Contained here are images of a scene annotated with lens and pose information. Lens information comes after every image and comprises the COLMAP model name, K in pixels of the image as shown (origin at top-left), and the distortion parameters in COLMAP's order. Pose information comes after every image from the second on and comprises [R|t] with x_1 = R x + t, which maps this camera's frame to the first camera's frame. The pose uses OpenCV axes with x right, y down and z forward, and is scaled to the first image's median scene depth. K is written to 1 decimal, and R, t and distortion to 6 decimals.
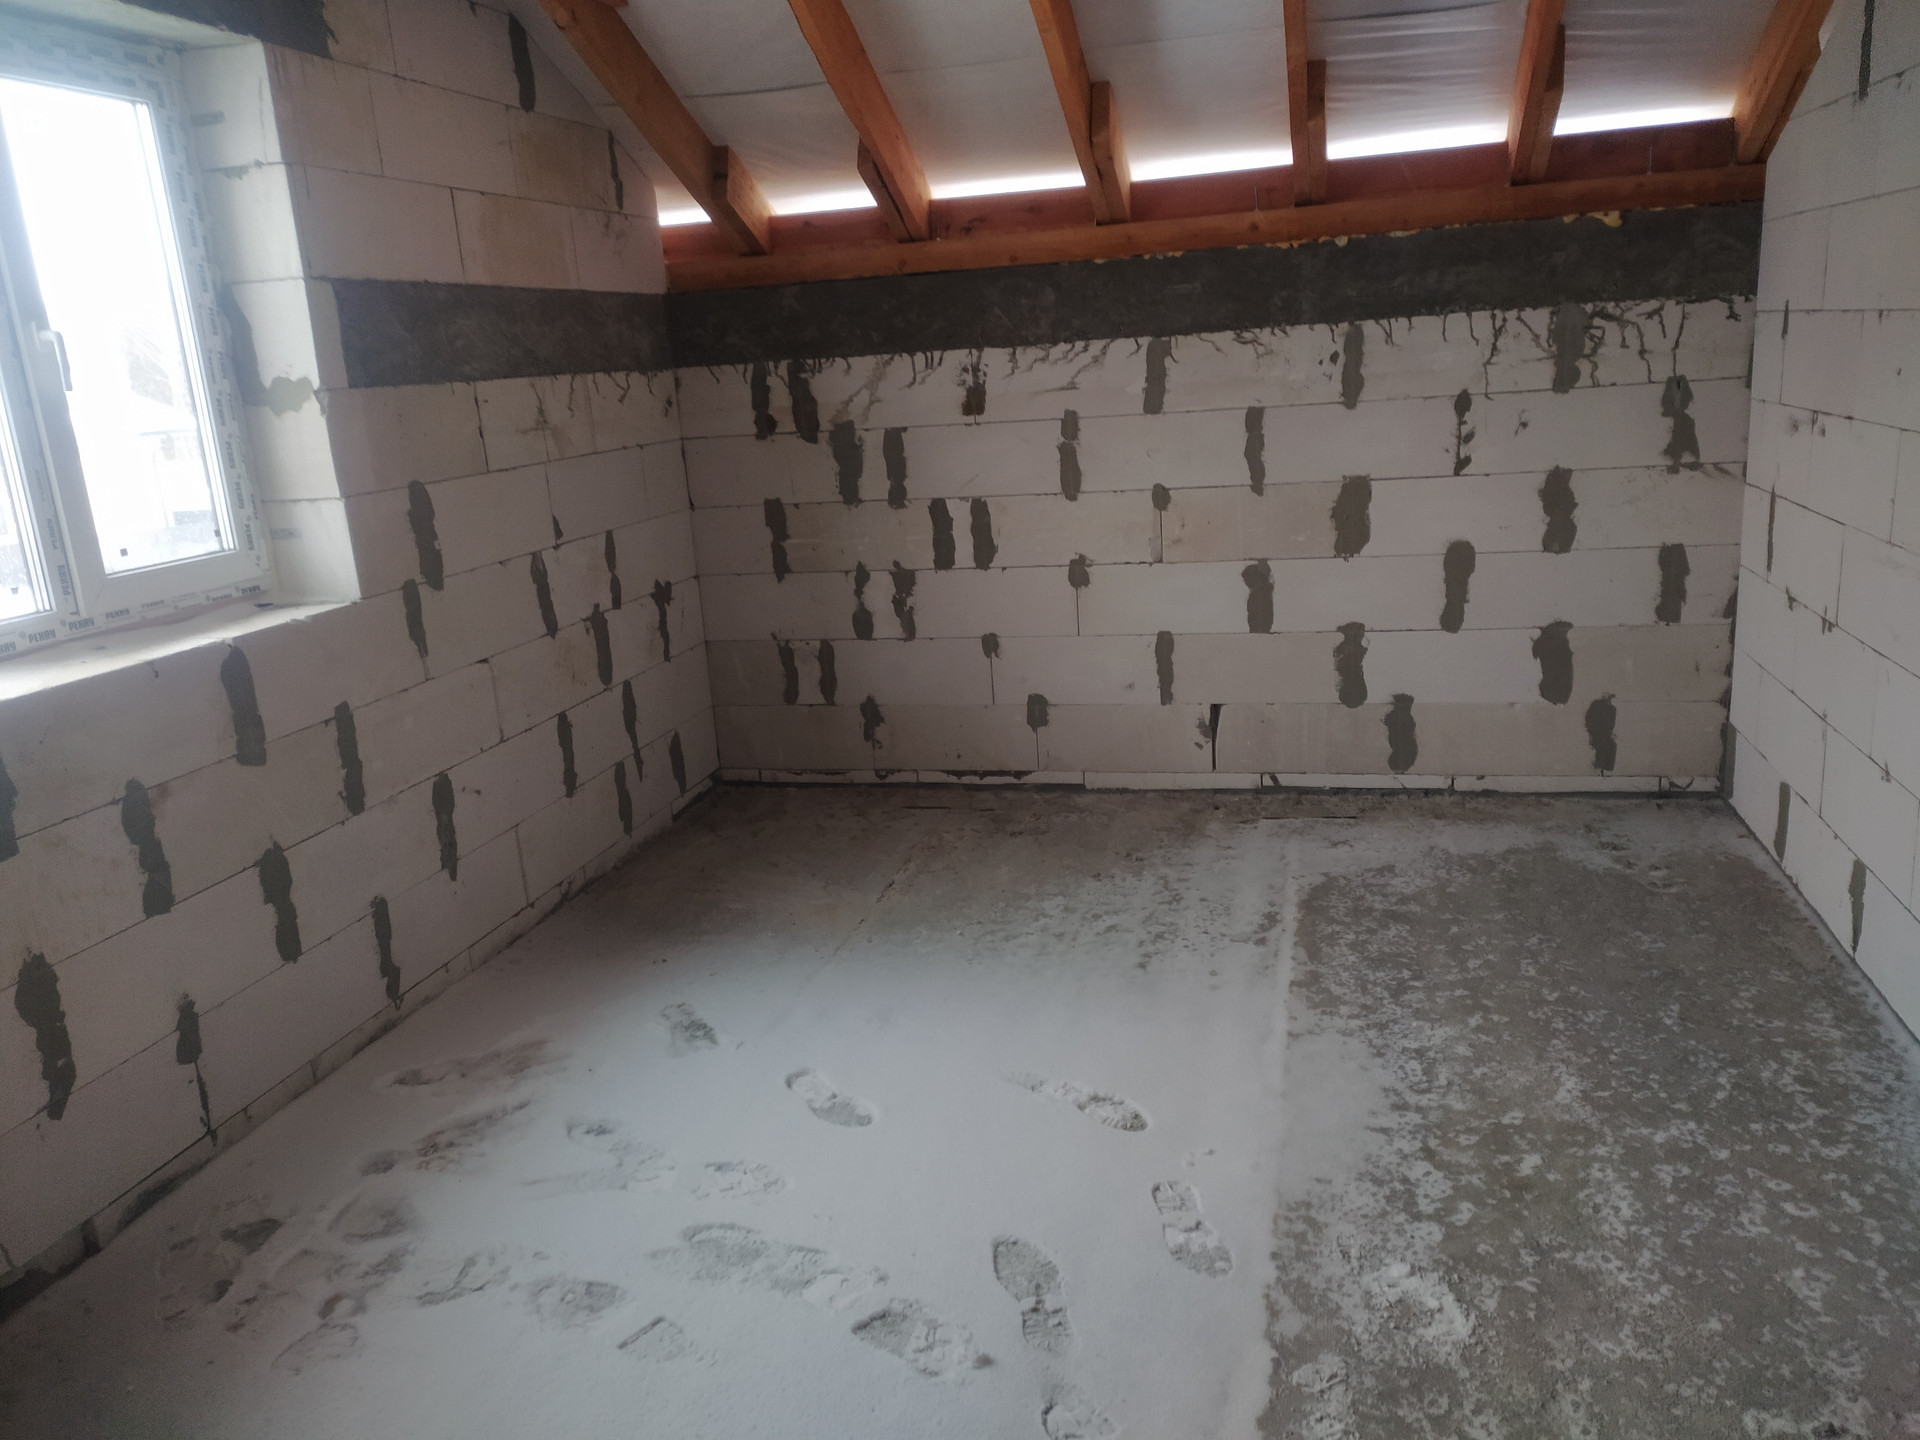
lens RADIAL K [[1439.4, 0, 952.9], [0, 1439.4, 711.1], [0, 0, 1]] dist [0.064003, -0.065481]
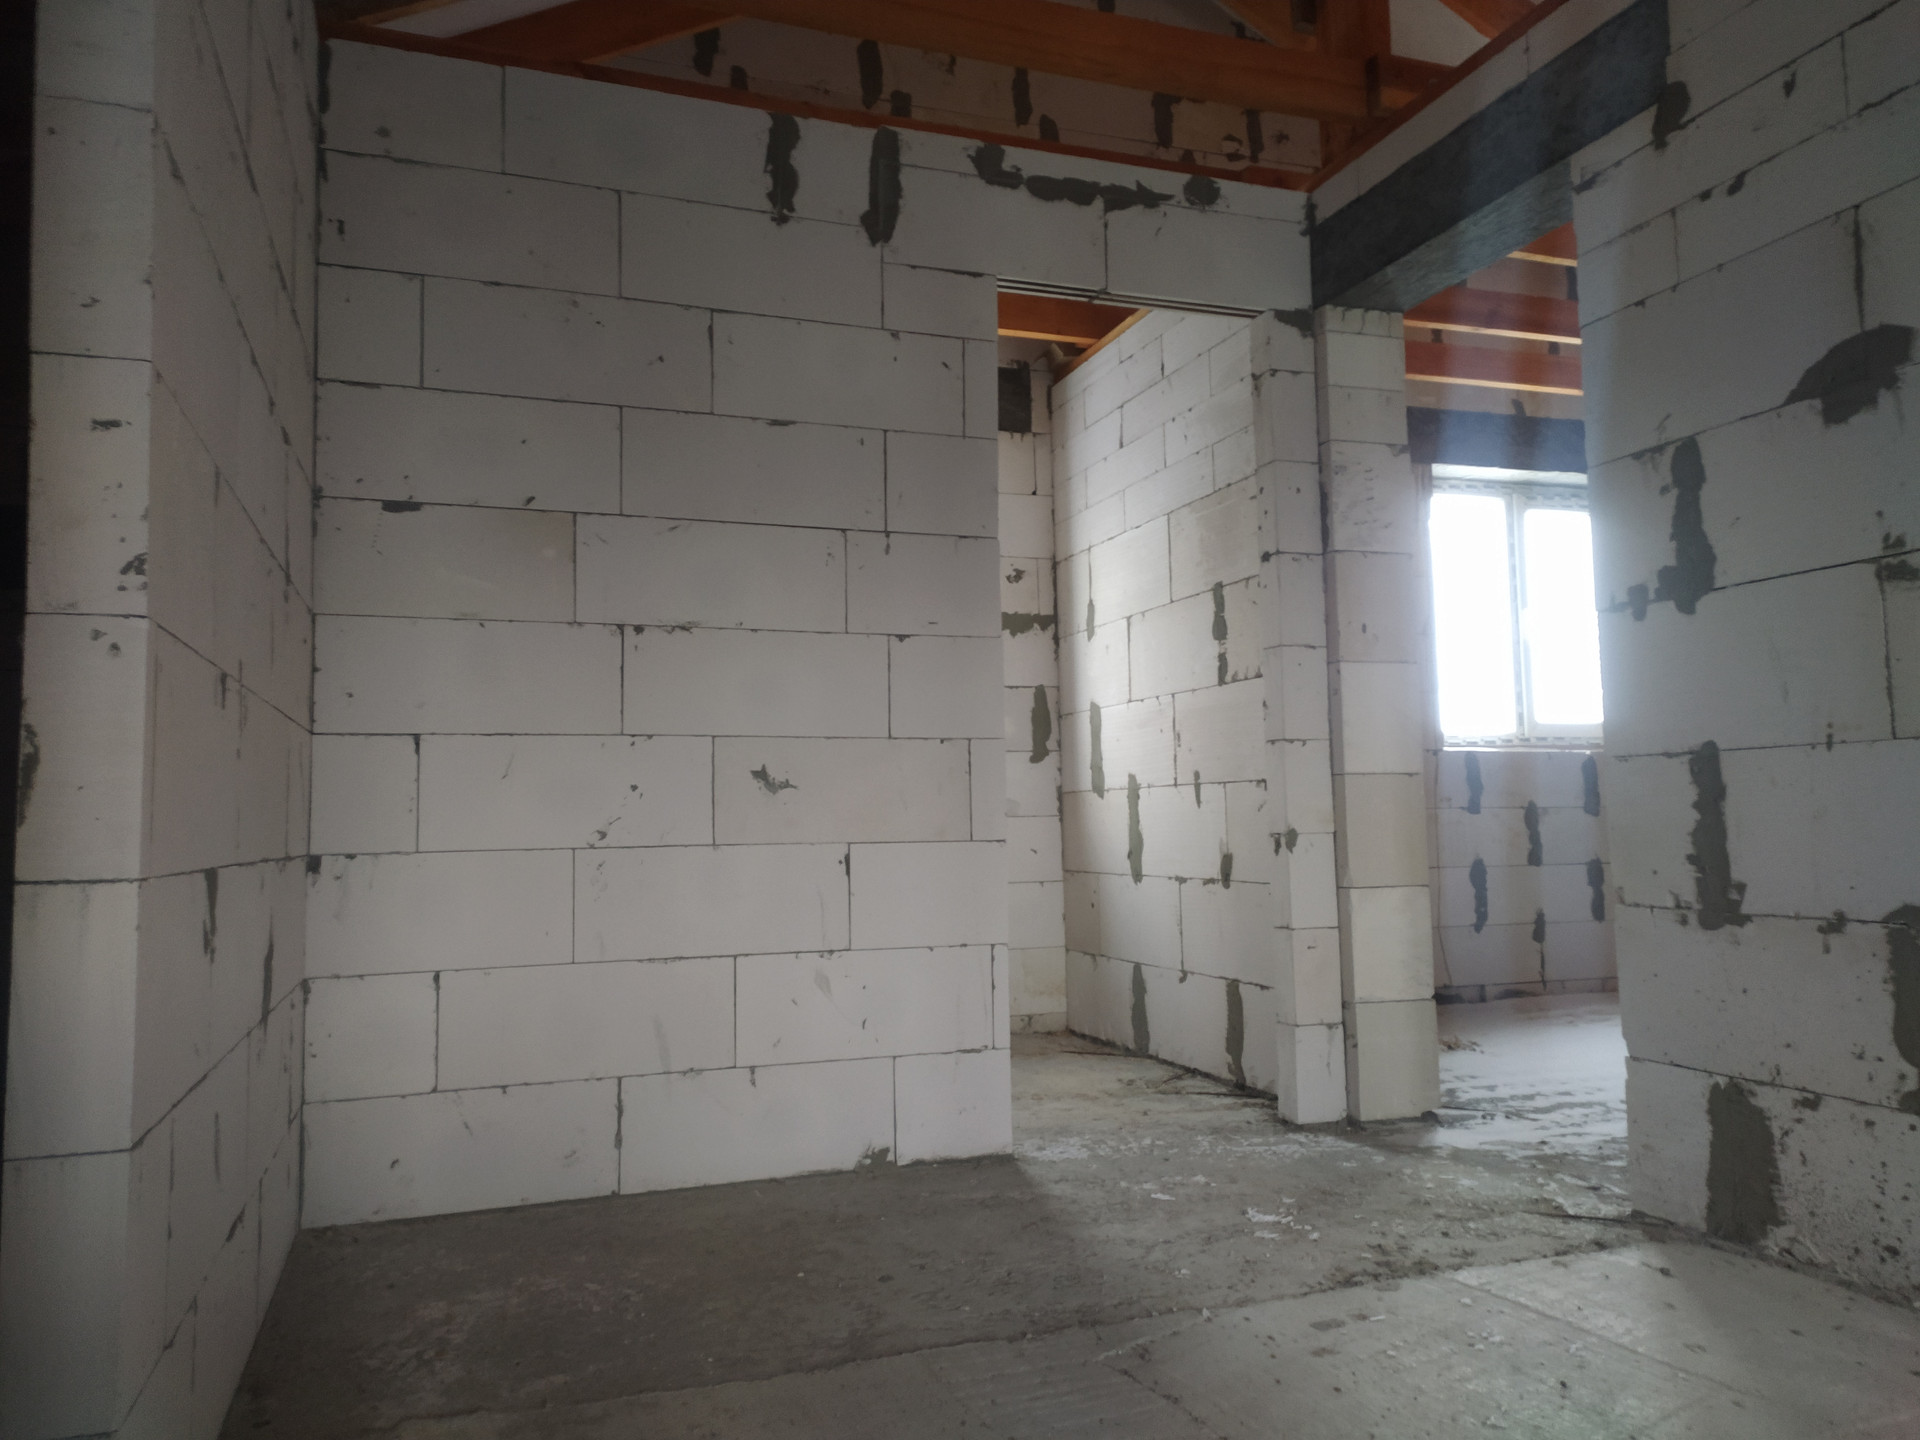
lens RADIAL K [[1416.5, 0, 971.0], [0, 1416.5, 712.2], [0, 0, 1]] dist [0.057663, -0.062071]
pose [[0.563677, -0.008999, -0.825946, 0.494089], [-0.220467, 0.962025, -0.160943, 0.298932], [0.796029, 0.272814, 0.540288, -0.584681]]
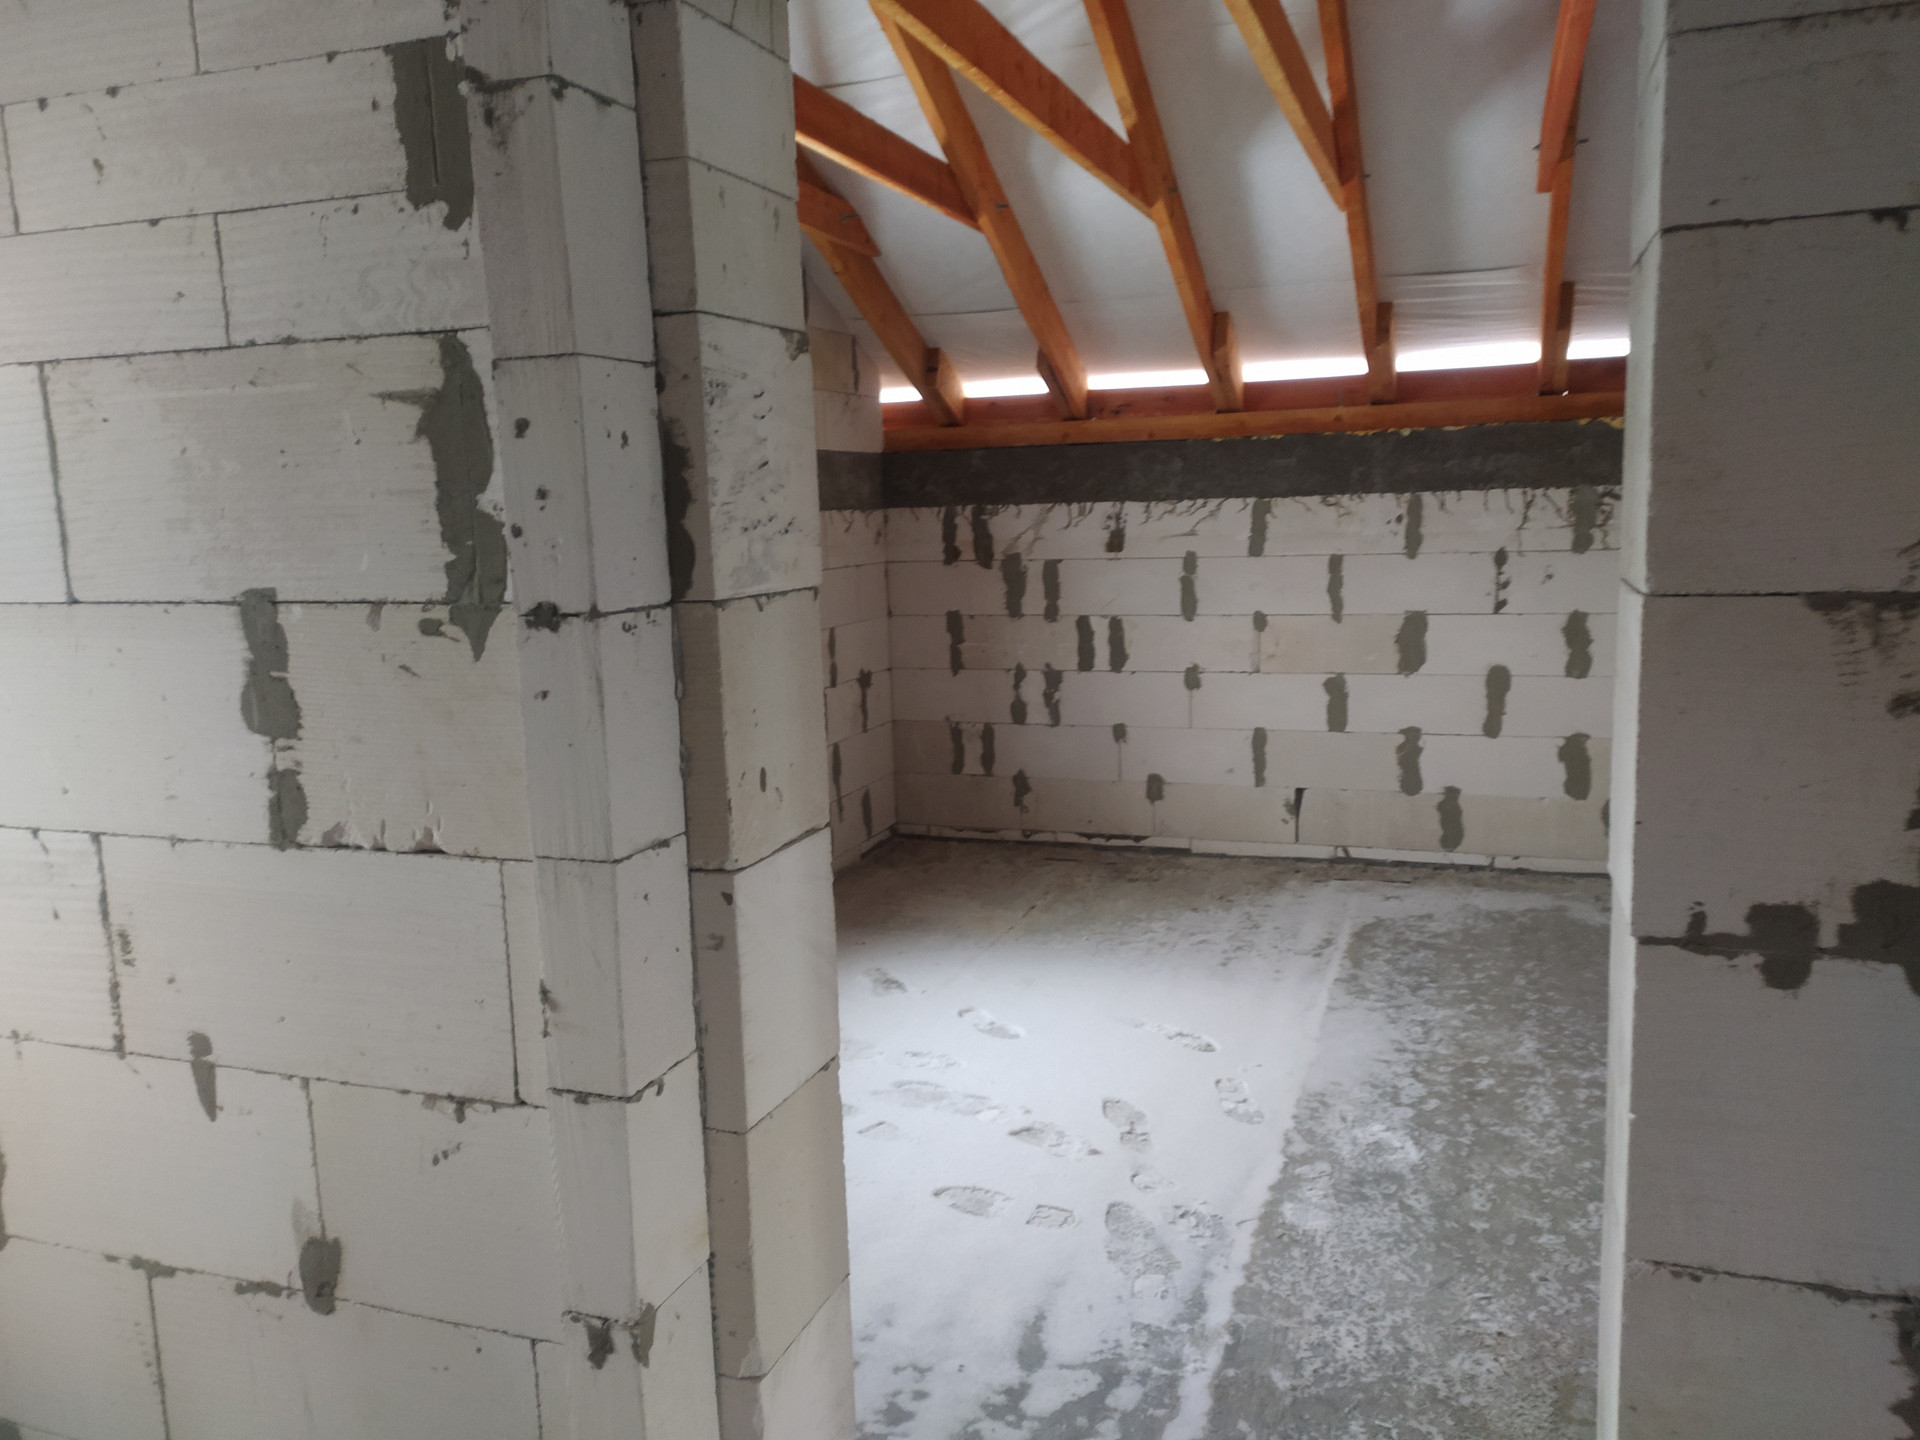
lens RADIAL K [[1439.4, 0, 952.9], [0, 1439.4, 711.1], [0, 0, 1]] dist [0.064003, -0.065481]
pose [[0.994623, 0.049313, -0.091069, -0.005757], [-0.057770, 0.994017, -0.092697, 0.070922], [0.085953, 0.097460, 0.991521, -0.306382]]
